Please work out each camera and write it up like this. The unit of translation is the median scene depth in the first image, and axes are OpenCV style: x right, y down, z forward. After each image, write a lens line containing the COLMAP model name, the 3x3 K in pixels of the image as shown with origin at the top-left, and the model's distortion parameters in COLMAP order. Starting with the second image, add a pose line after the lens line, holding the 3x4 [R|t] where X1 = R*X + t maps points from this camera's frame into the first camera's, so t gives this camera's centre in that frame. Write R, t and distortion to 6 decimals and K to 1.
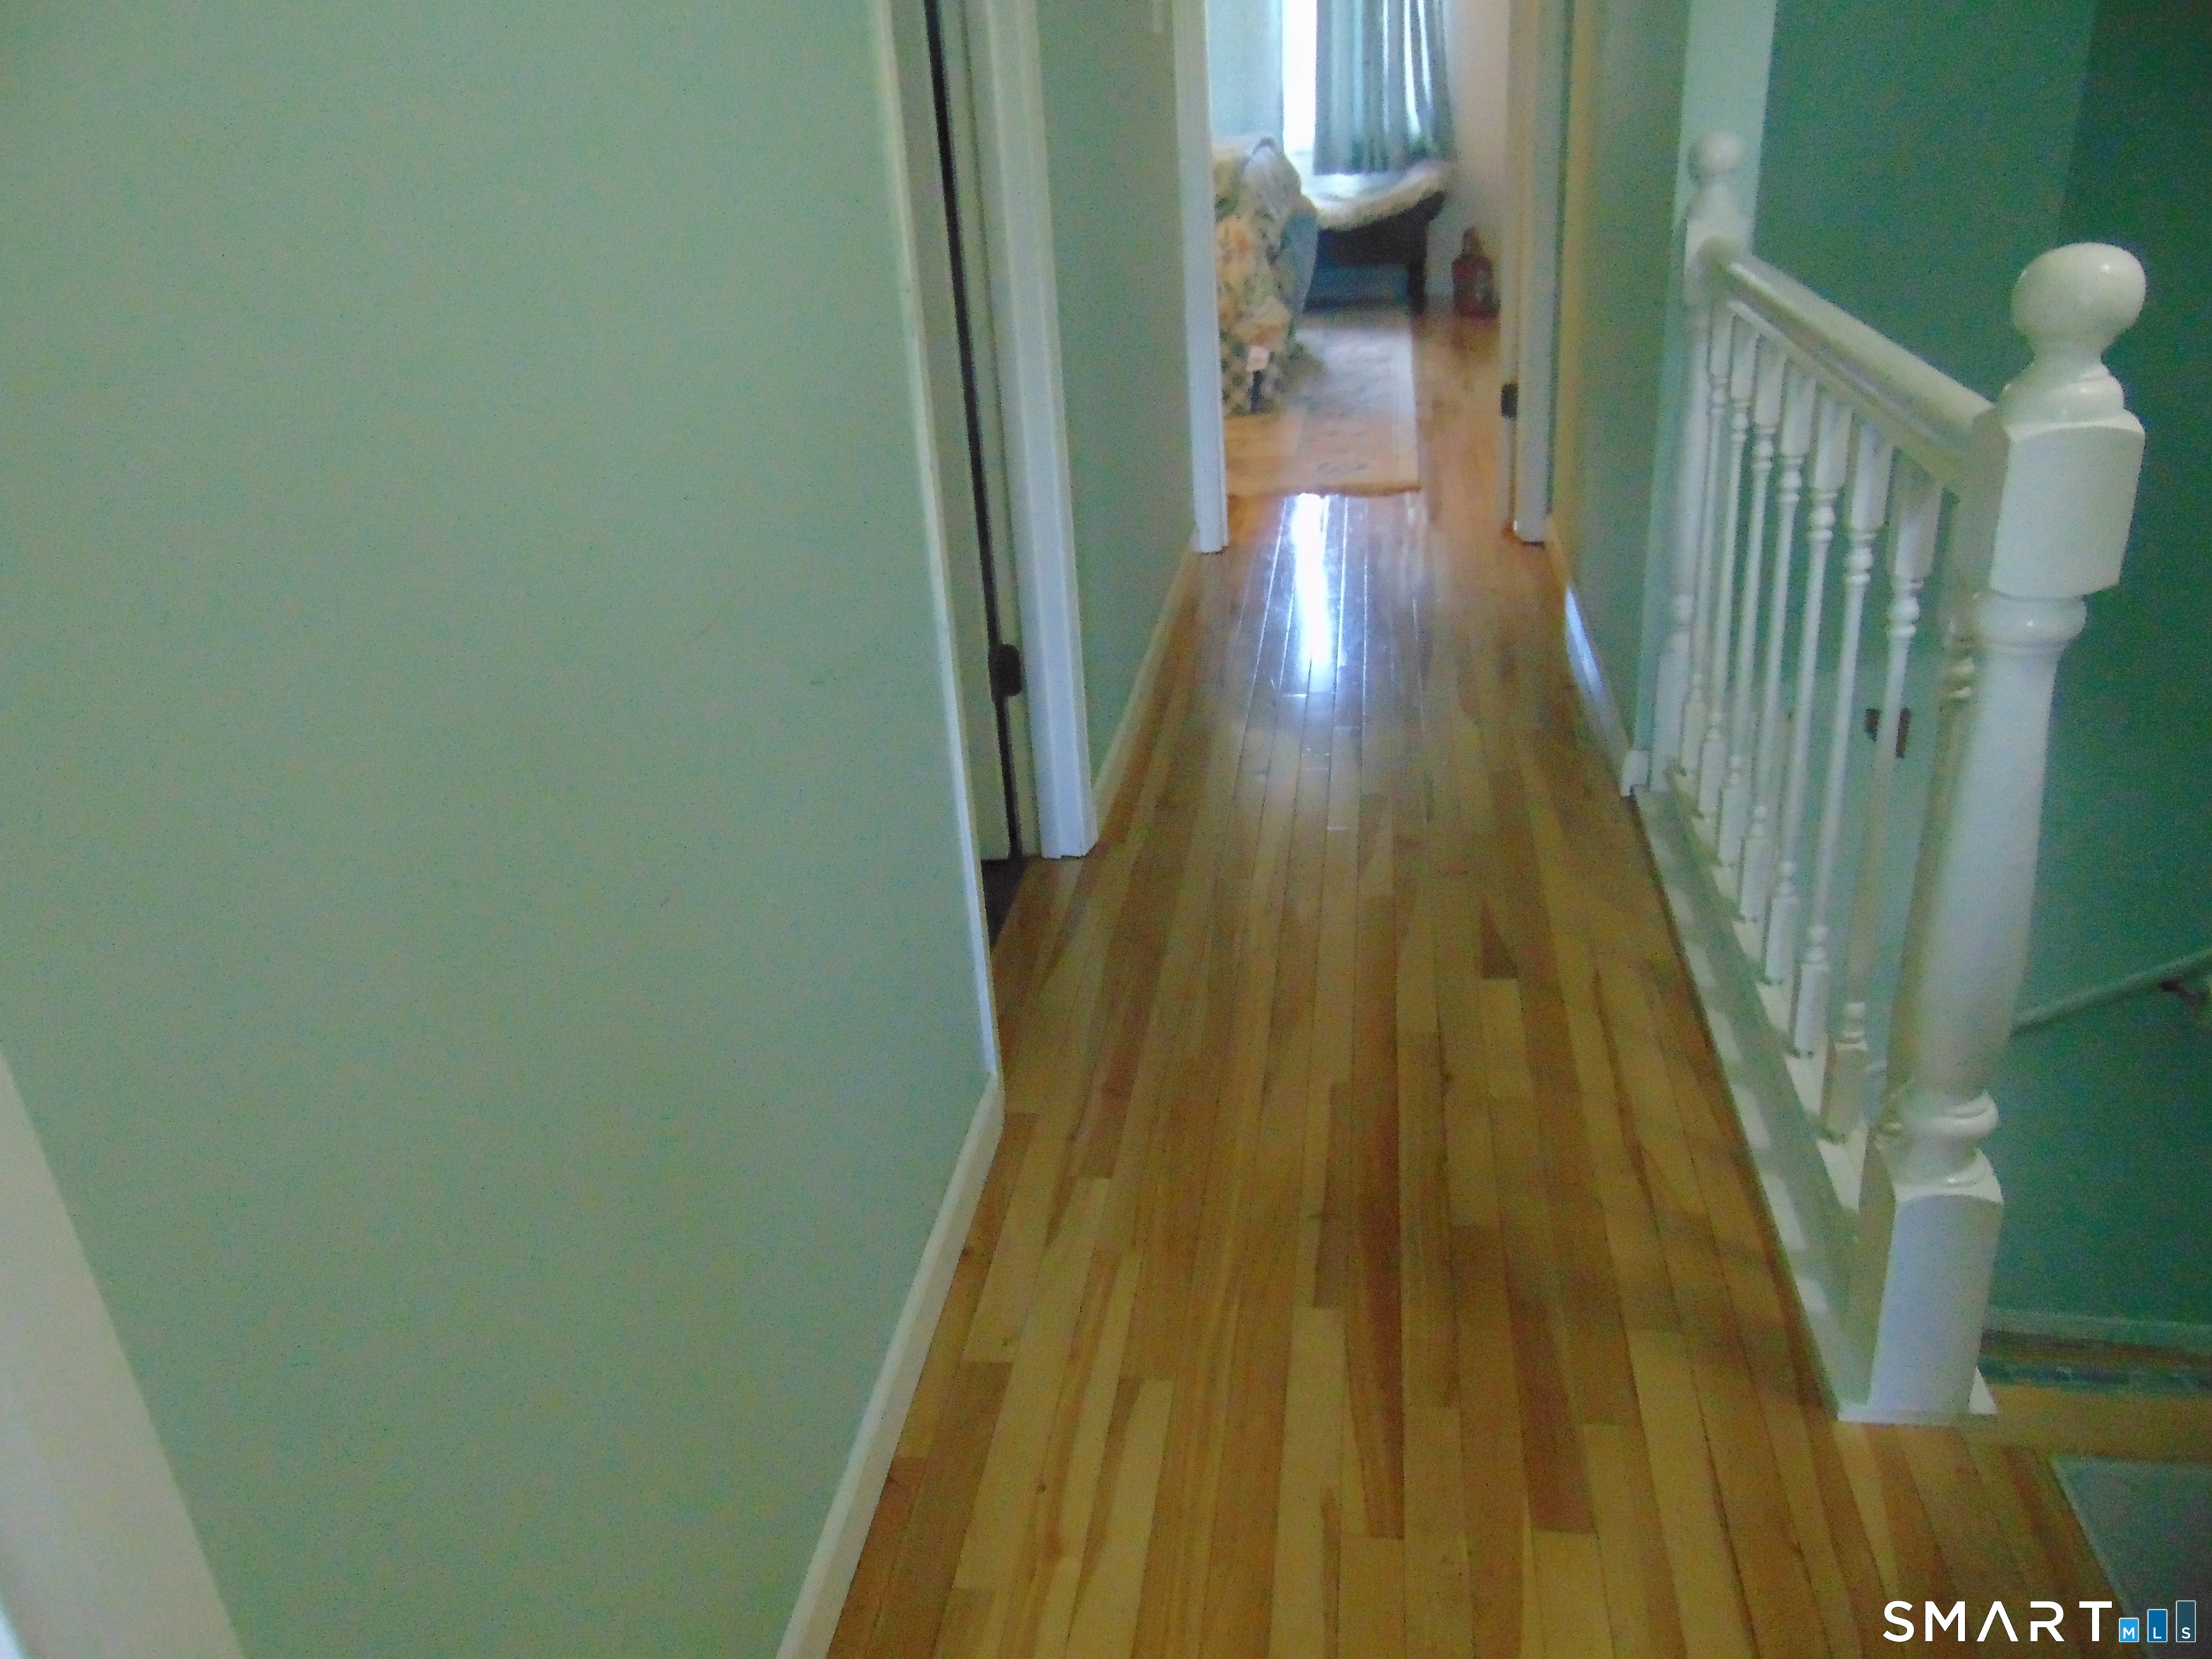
lens RADIAL K [[1661.1, 0, 1104.0], [0, 1661.1, 823.4], [0, 0, 1]] dist [-0.038845, 0.089268]
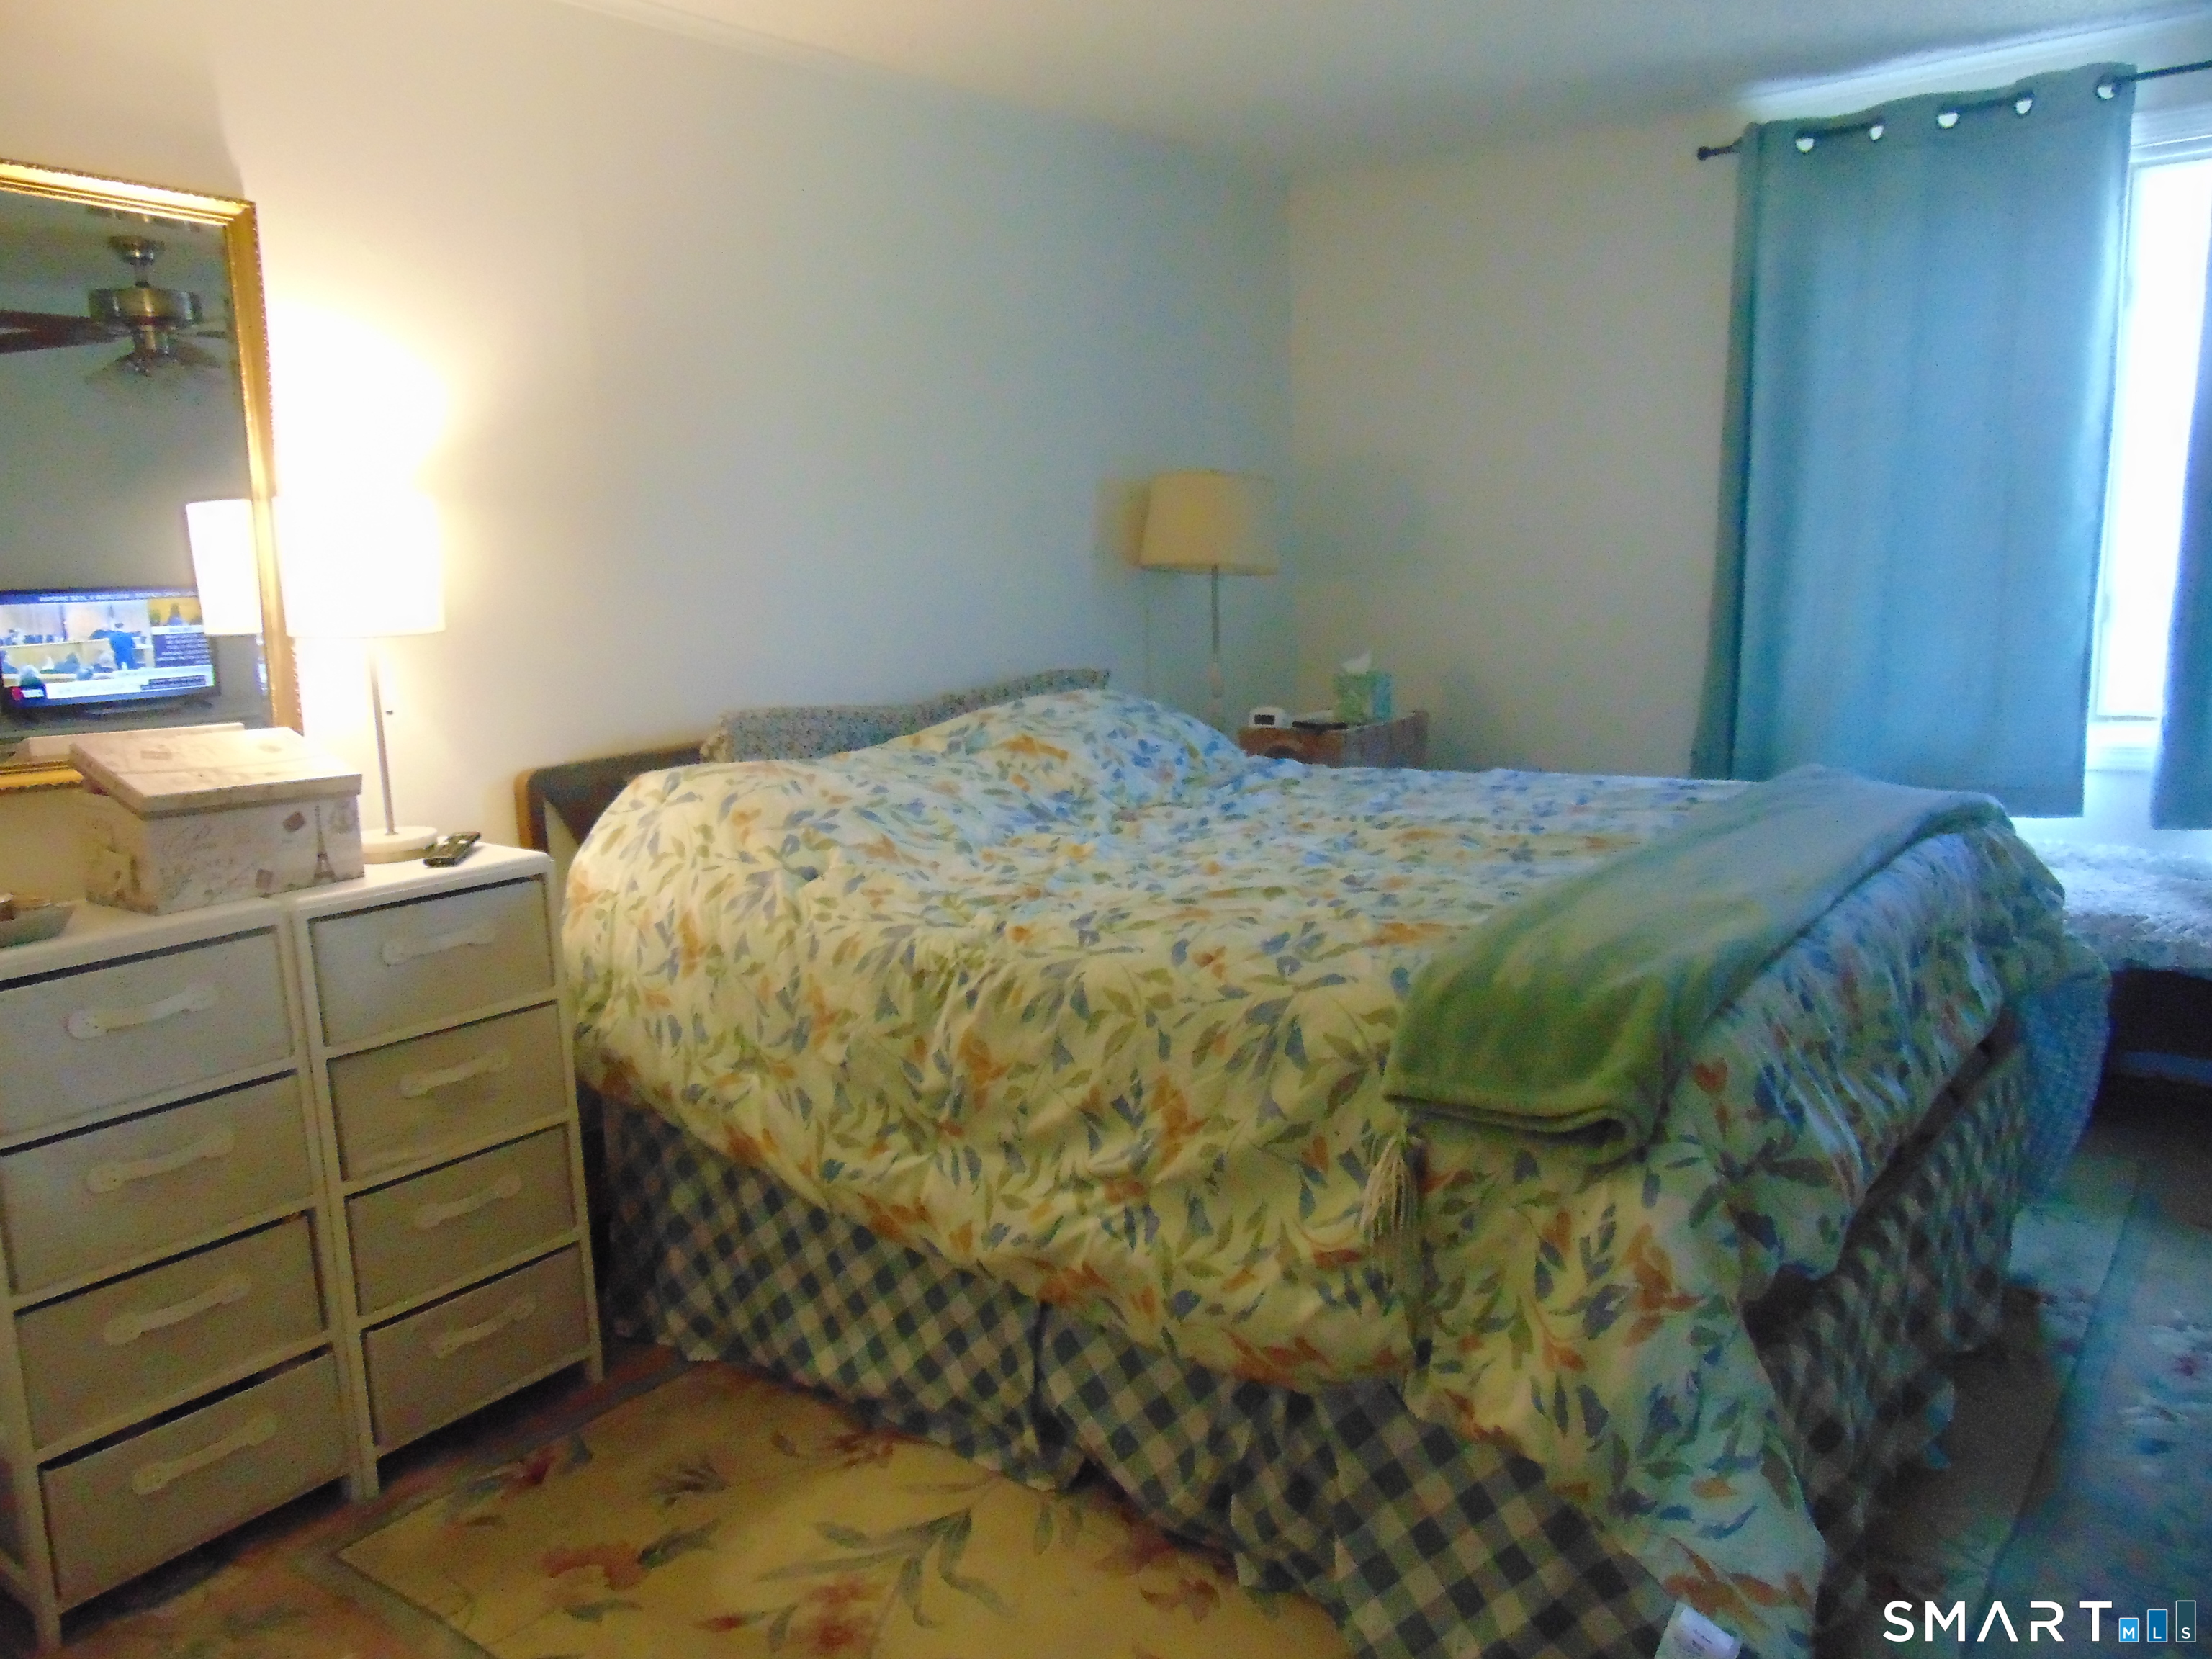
lens RADIAL K [[1661.1, 0, 1104.0], [0, 1661.1, 823.4], [0, 0, 1]] dist [-0.038845, 0.089268]
pose [[0.879468, 0.112799, -0.462399, 0.120976], [-0.217548, 0.959357, -0.179741, -0.348002], [0.423331, 0.258670, 0.868263, 0.680086]]
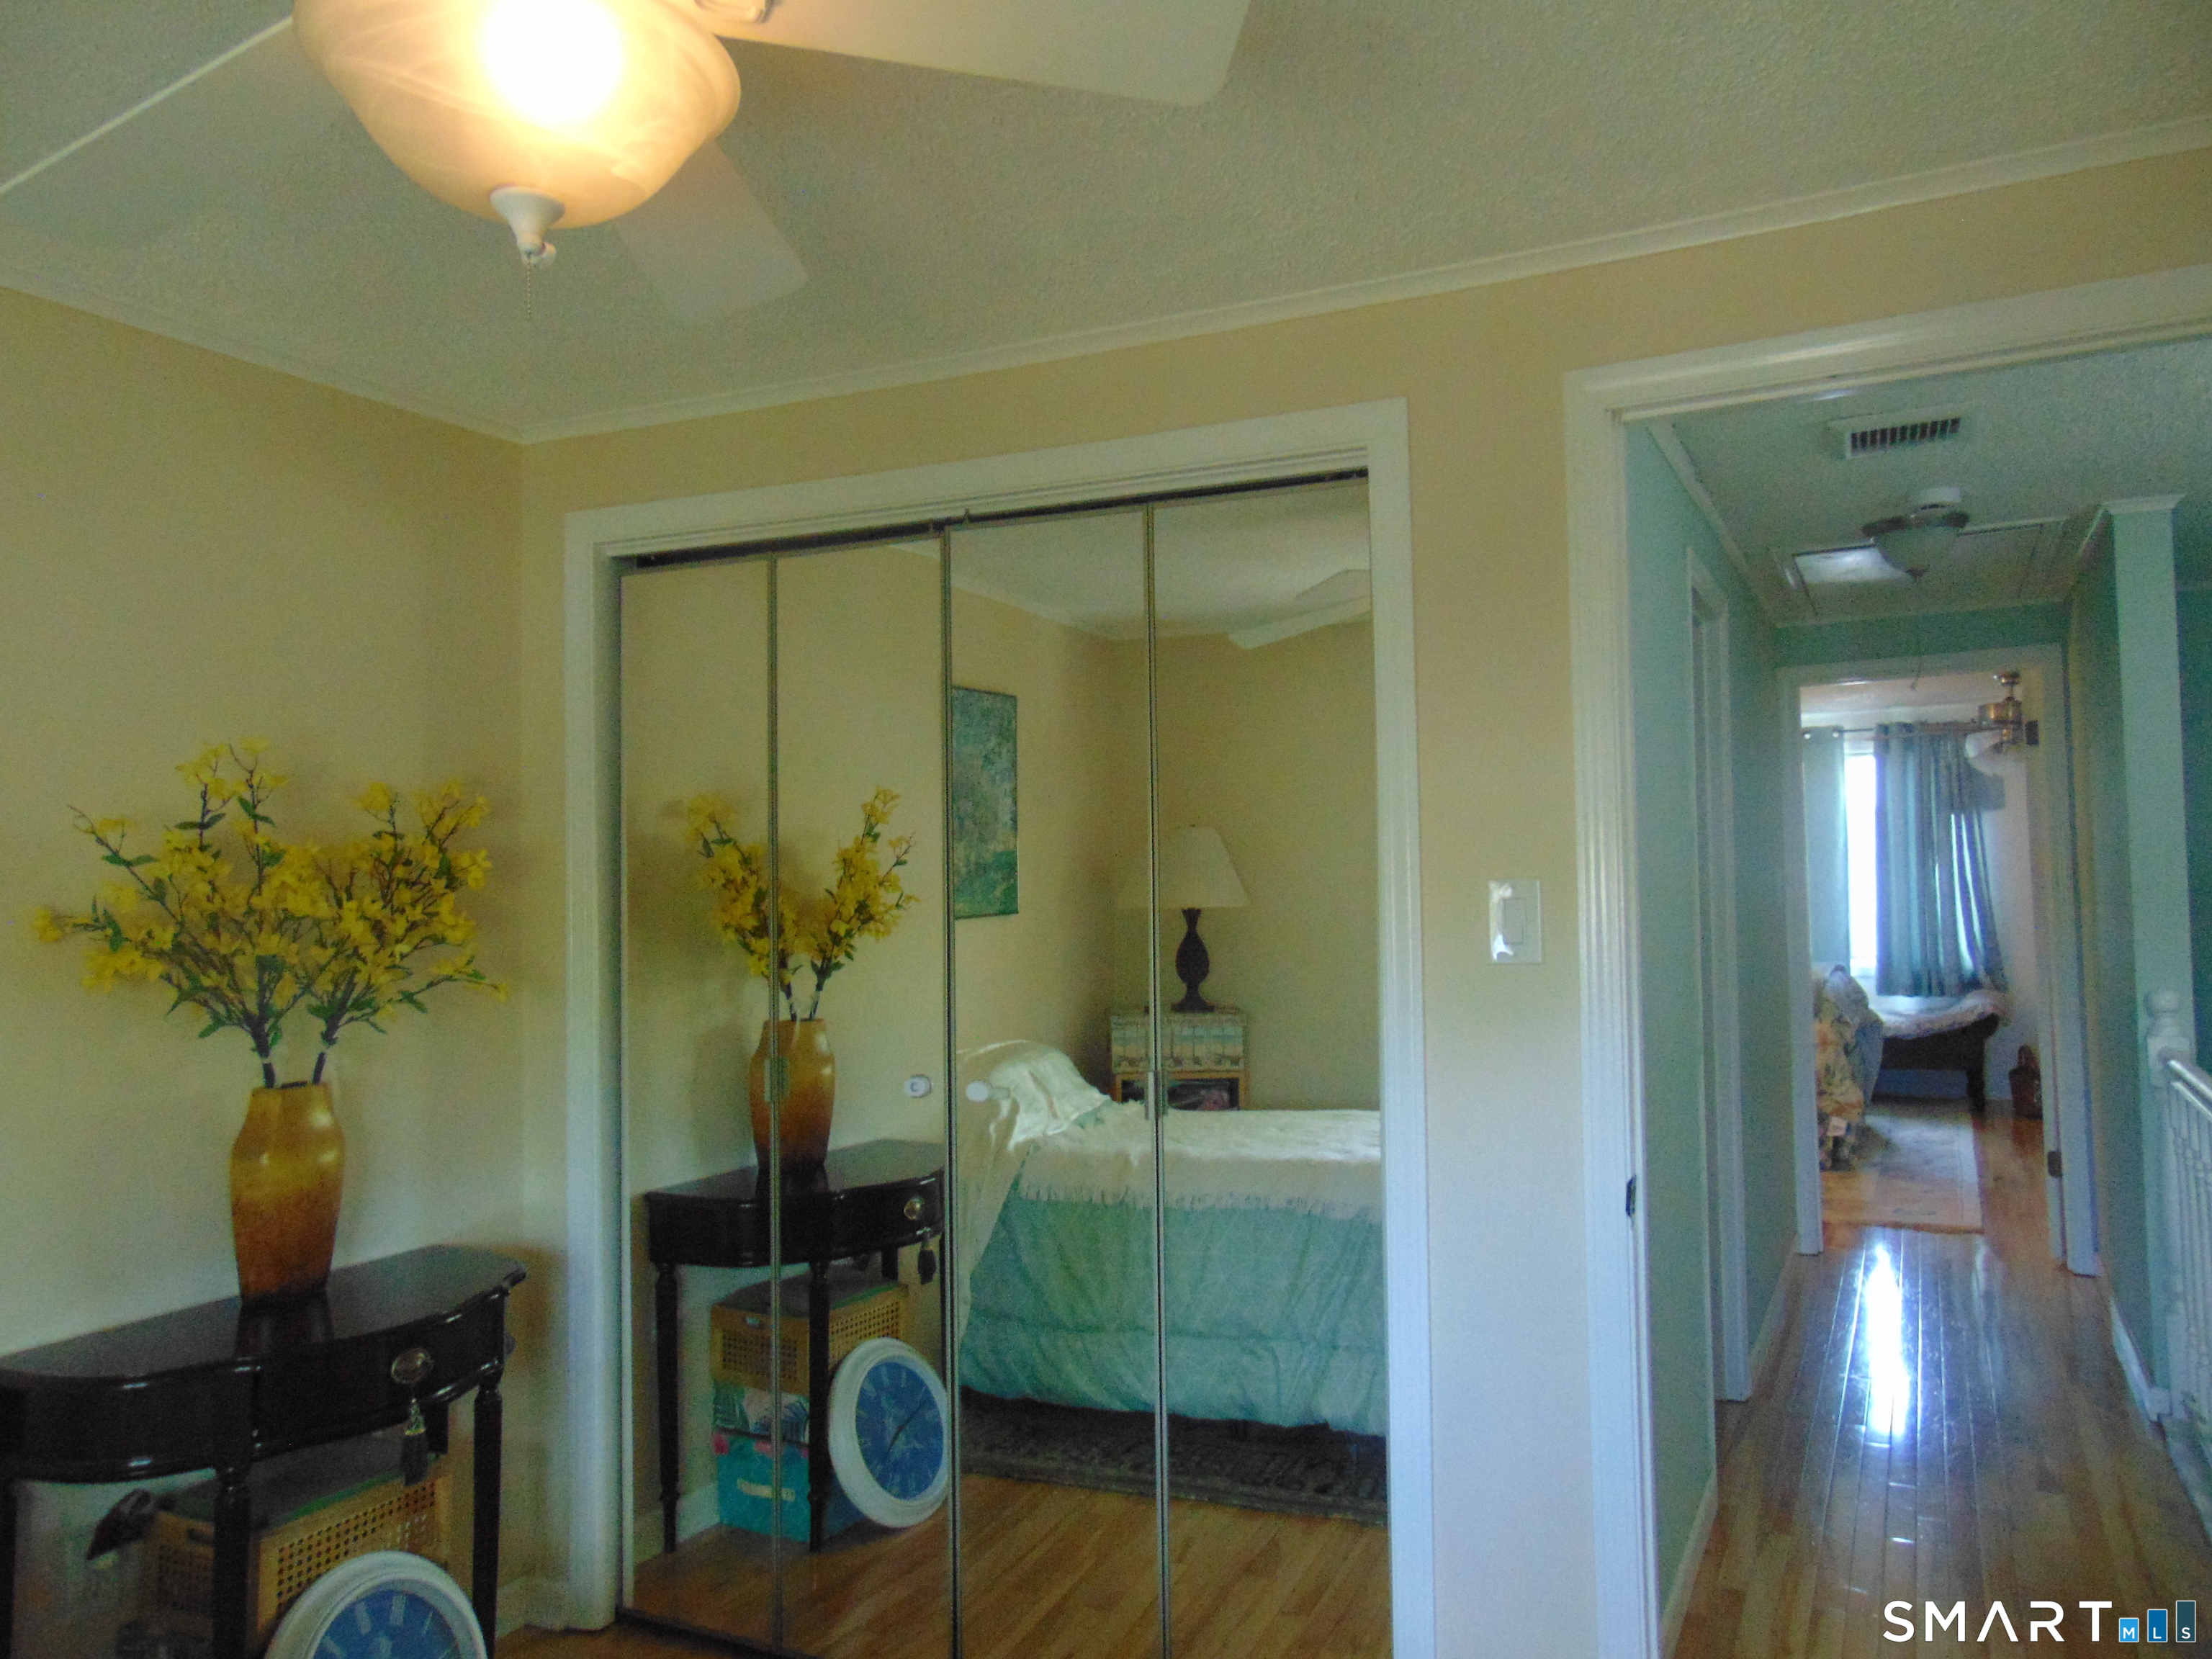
lens RADIAL K [[1661.1, 0, 1104.0], [0, 1661.1, 823.4], [0, 0, 1]] dist [-0.038845, 0.089268]
pose [[0.950281, 0.038664, -0.308984, -0.059750], [-0.170968, 0.894109, -0.413932, 0.135568], [0.260262, 0.446178, 0.856265, -0.345709]]
